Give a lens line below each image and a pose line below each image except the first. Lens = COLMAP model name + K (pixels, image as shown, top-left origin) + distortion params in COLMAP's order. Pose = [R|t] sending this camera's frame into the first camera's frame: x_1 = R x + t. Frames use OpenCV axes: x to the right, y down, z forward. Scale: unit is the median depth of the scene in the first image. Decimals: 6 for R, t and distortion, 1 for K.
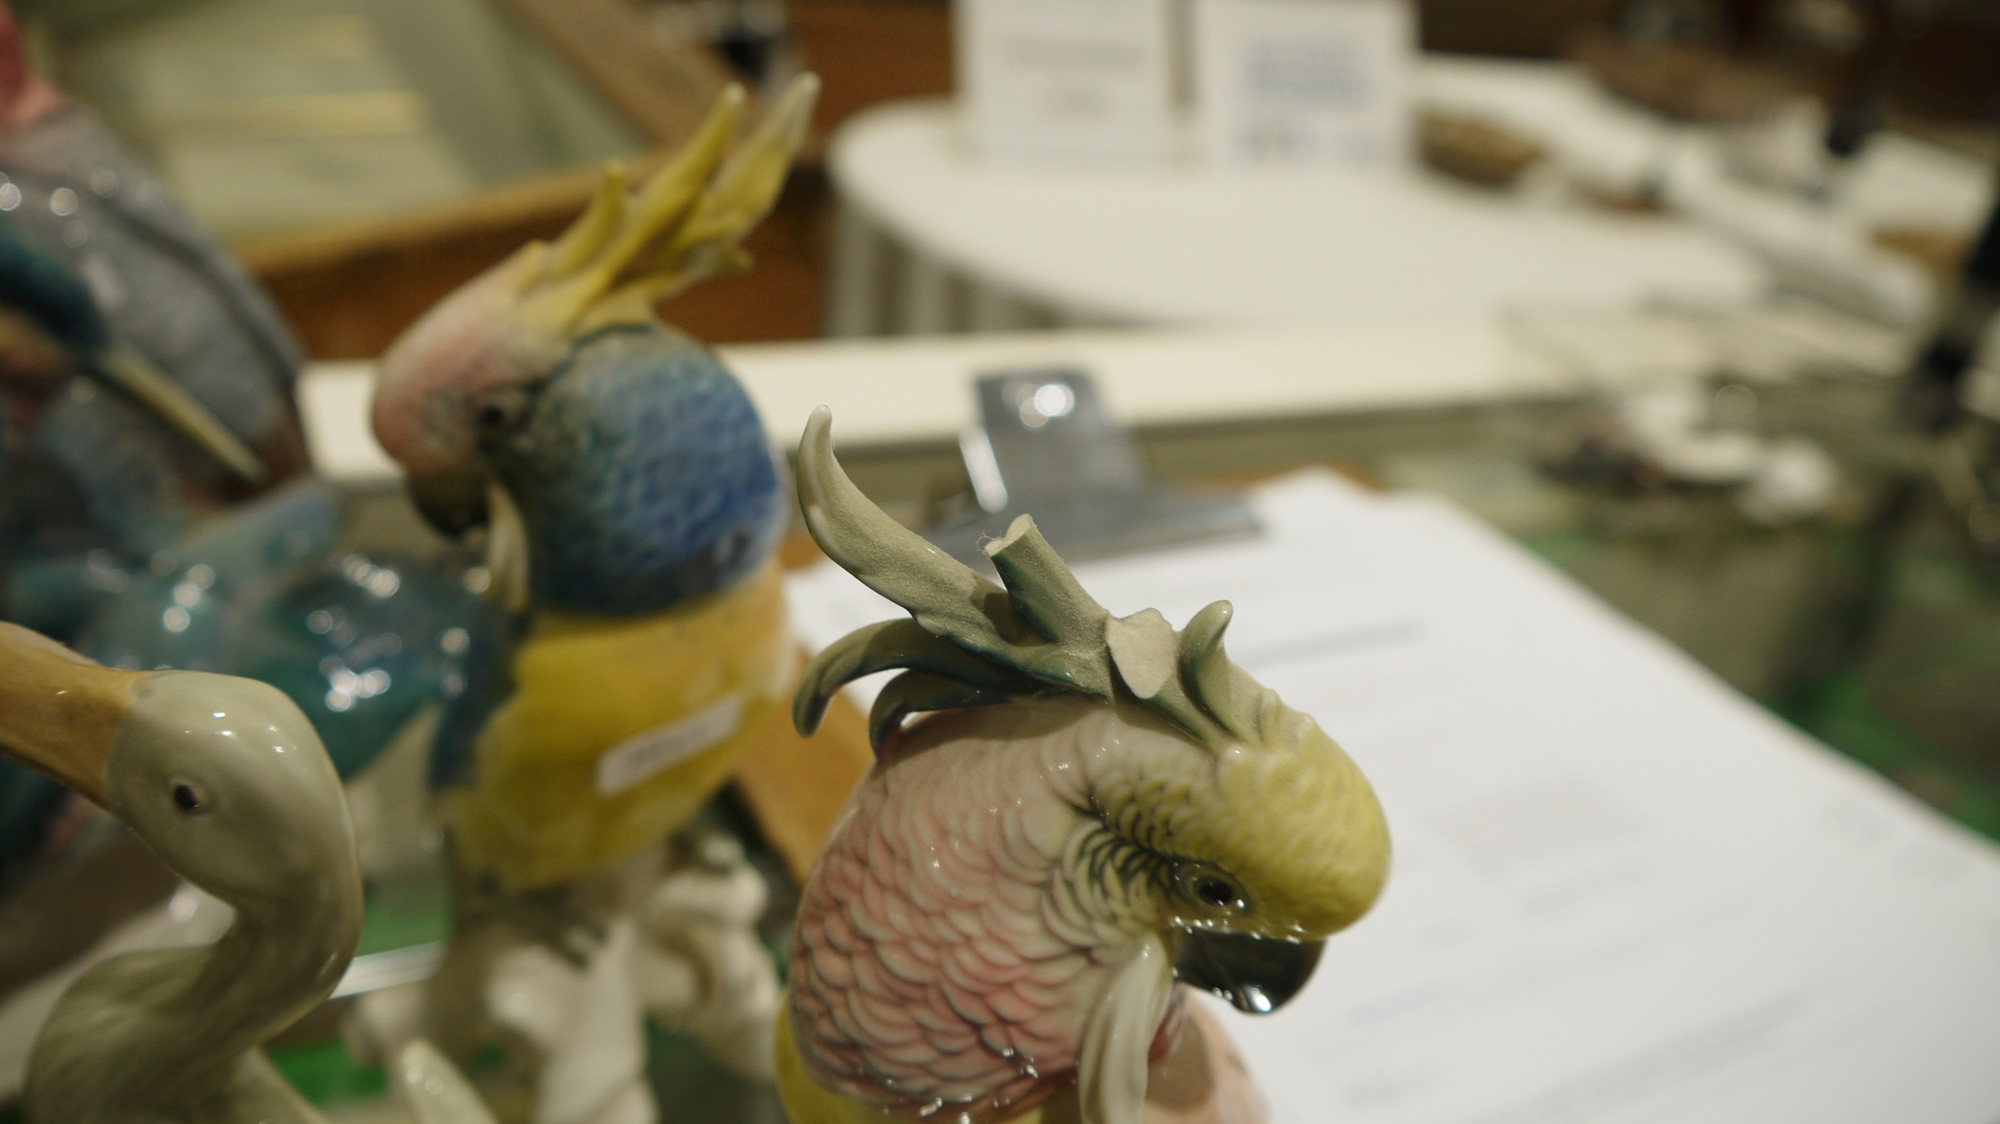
lens RADIAL K [[1620.9, 0, 1005.2], [0, 1620.9, 551.3], [0, 0, 1]] dist [-0.008703, -0.012956]
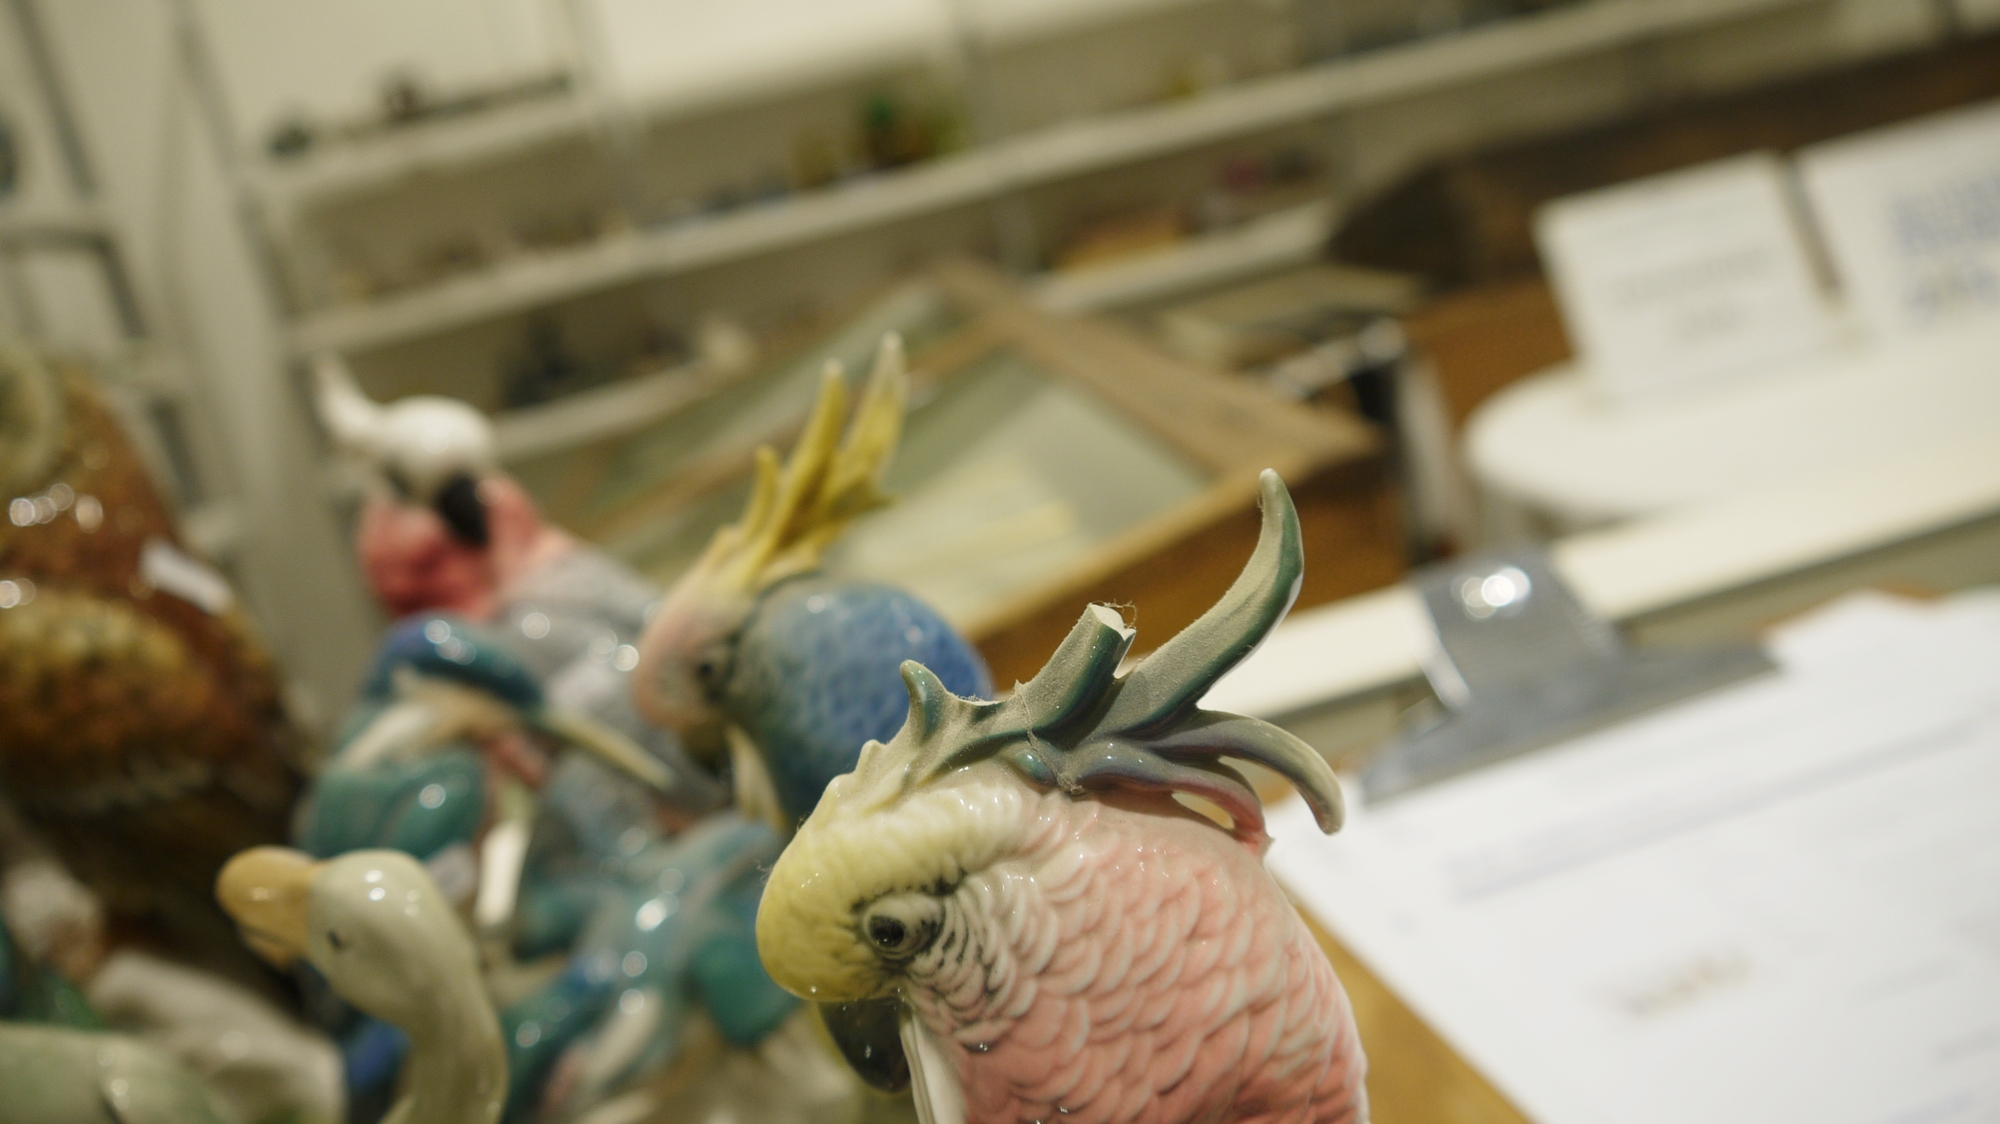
lens RADIAL K [[1620.9, 0, 986.3], [0, 1620.9, 560.4], [0, 0, 1]] dist [-0.008703, -0.012956]
pose [[0.878599, -0.260996, -0.399931, 0.383034], [0.175203, 0.955214, -0.238476, 0.167058], [0.444261, 0.139455, 0.884977, -0.014129]]
